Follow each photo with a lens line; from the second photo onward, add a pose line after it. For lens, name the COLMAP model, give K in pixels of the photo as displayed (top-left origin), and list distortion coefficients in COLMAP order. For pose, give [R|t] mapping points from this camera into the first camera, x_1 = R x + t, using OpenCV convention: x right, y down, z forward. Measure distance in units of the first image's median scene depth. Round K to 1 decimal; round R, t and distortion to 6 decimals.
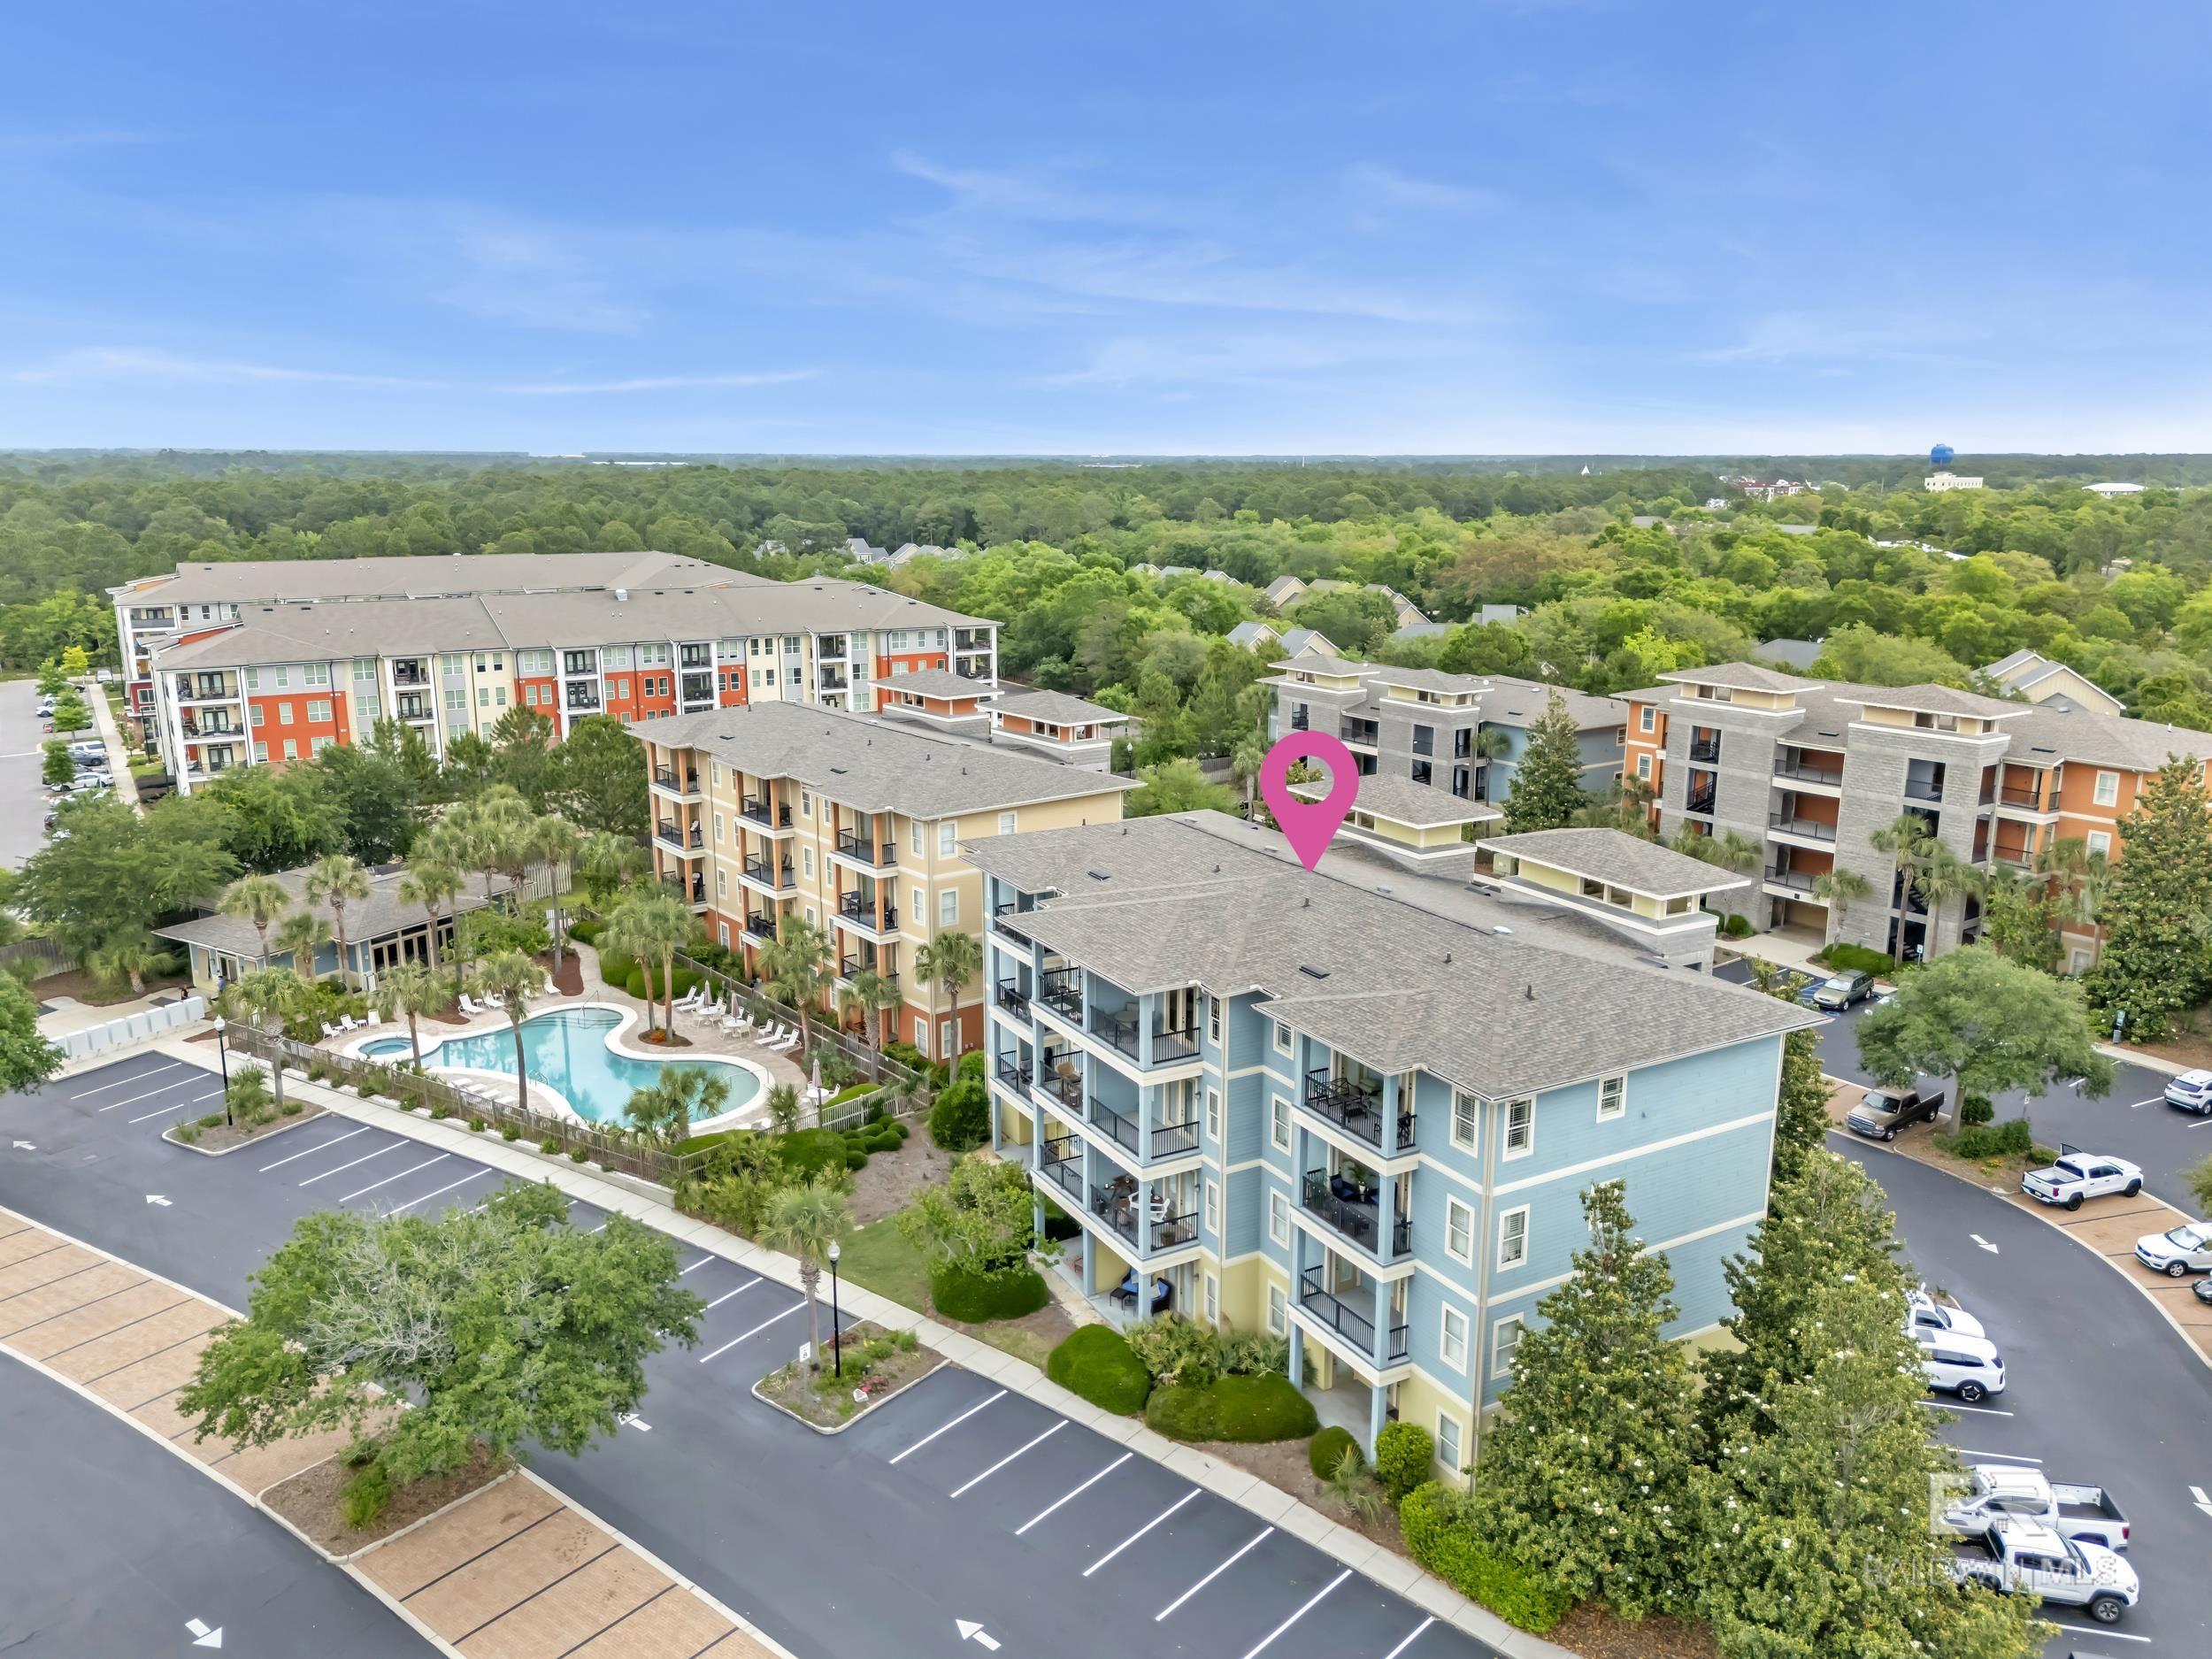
lens RADIAL K [[1632.4, 0, 1106.0], [0, 1632.4, 829.5], [0, 0, 1]] dist [0.099664, -0.117951]
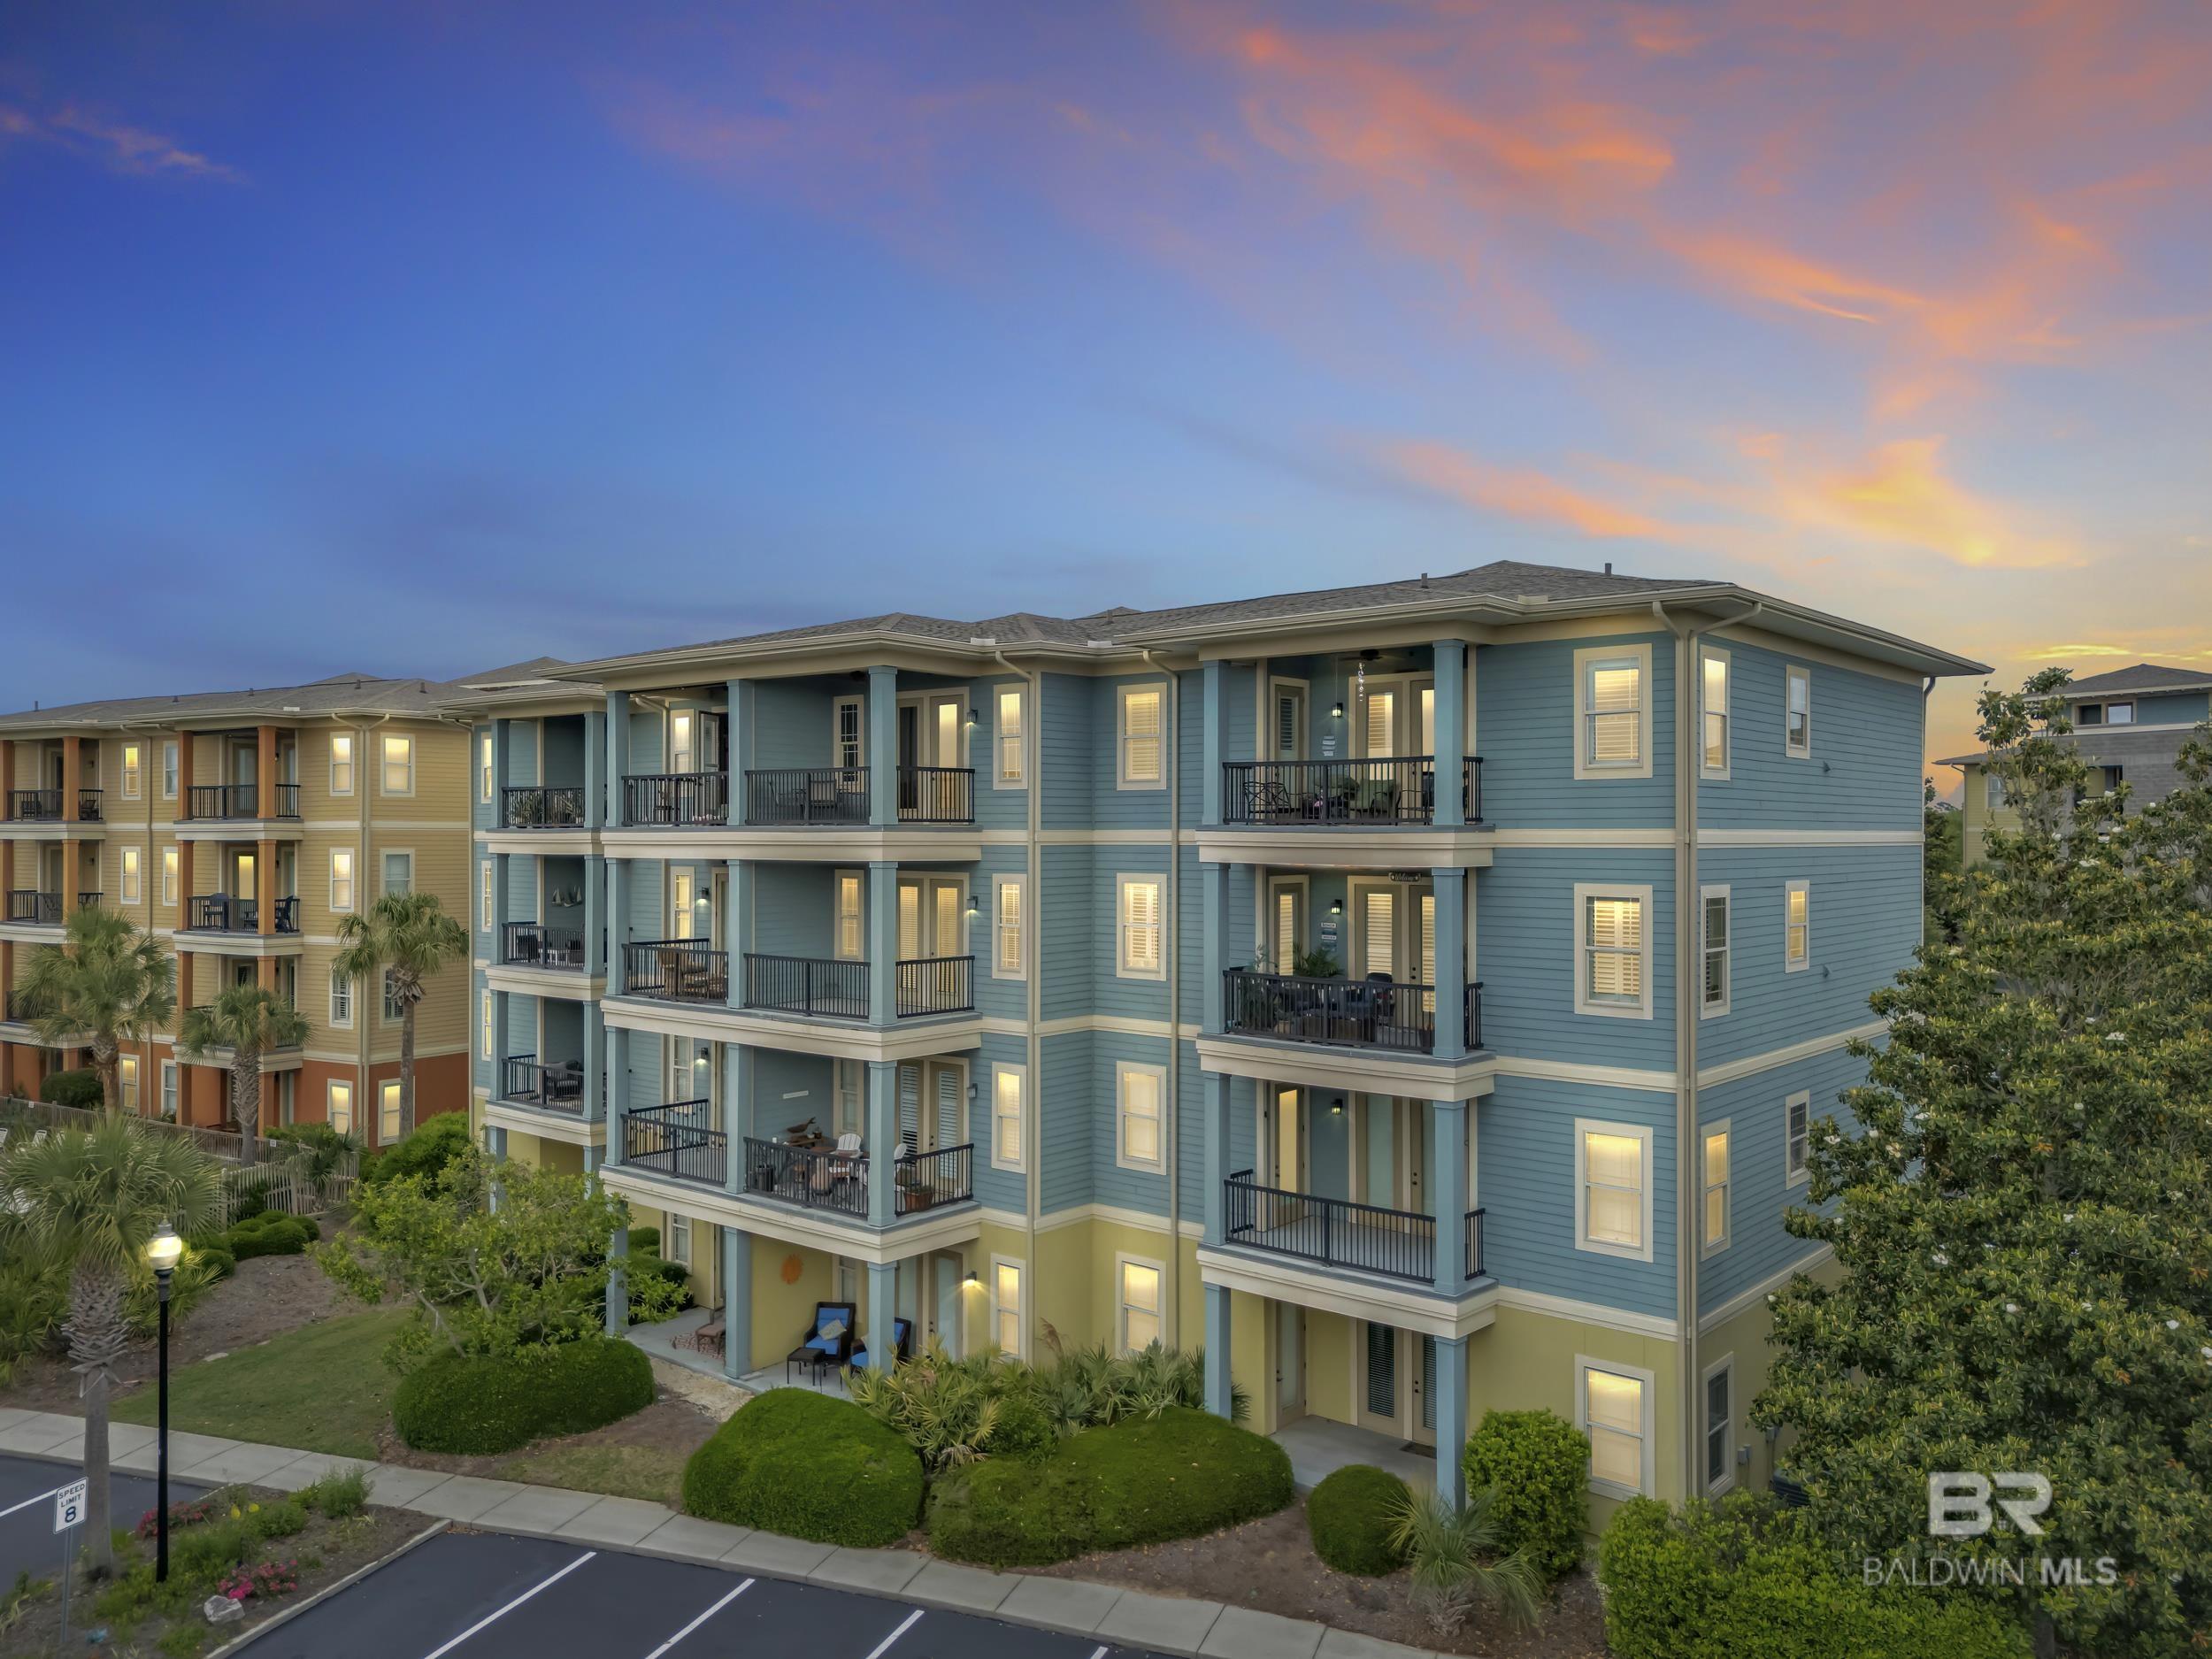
lens RADIAL K [[1632.4, 0, 1106.0], [0, 1632.4, 829.5], [0, 0, 1]] dist [0.099664, -0.117951]
pose [[0.941382, -0.005704, 0.337295, -0.074017], [0.080892, 0.974502, -0.209289, 0.235850], [-0.327501, 0.224305, 0.917840, 0.463464]]
